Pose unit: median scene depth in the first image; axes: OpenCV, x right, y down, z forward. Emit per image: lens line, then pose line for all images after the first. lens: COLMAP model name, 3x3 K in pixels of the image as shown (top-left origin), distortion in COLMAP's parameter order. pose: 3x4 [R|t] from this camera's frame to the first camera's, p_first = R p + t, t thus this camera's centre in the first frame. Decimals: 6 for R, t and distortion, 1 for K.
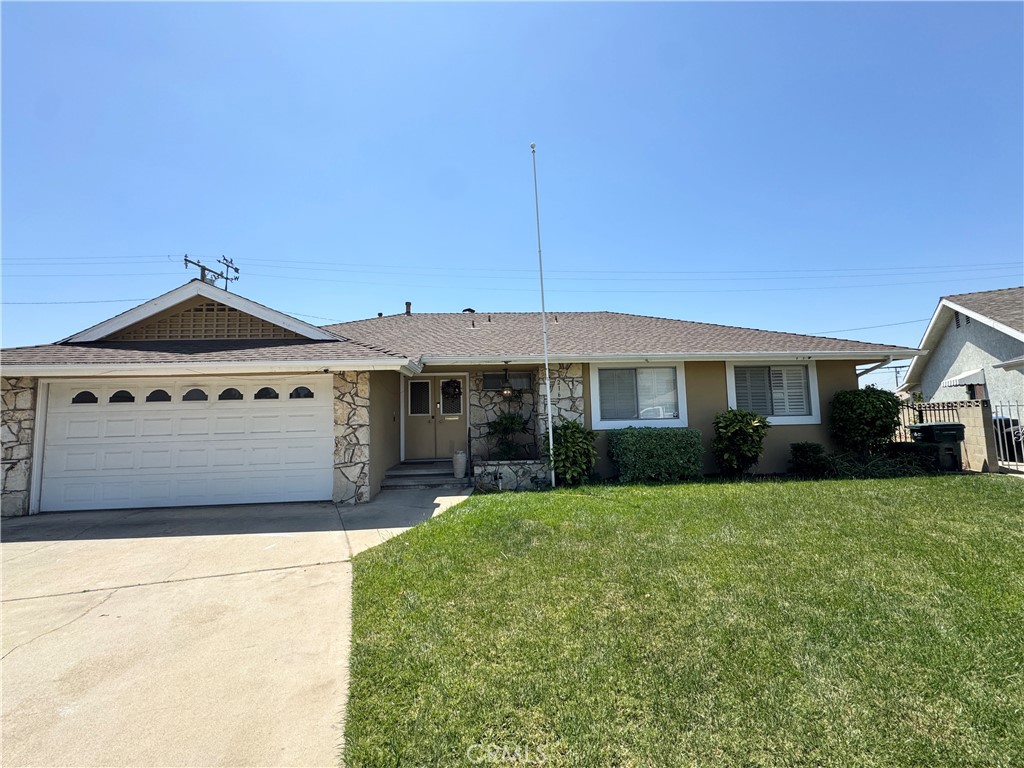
lens RADIAL K [[408.5, 0, 512.0], [0, 408.5, 382.8], [0, 0, 1]] dist [-0.003177, -0.000017]
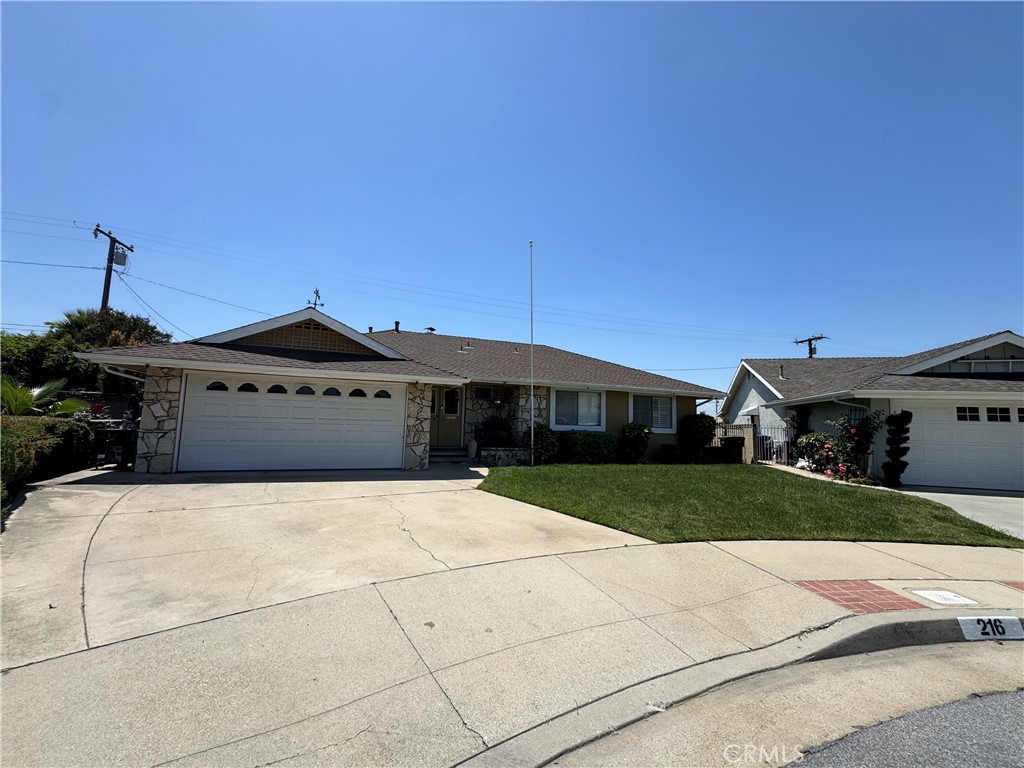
lens RADIAL K [[408.5, 0, 511.9], [0, 408.5, 384.0], [0, 0, 1]] dist [-0.003177, -0.000017]
pose [[0.954896, 0.080361, 0.285861, -0.413818], [-0.076795, 0.996766, -0.023681, -0.010700], [-0.286839, 0.000660, 0.957979, -0.442625]]
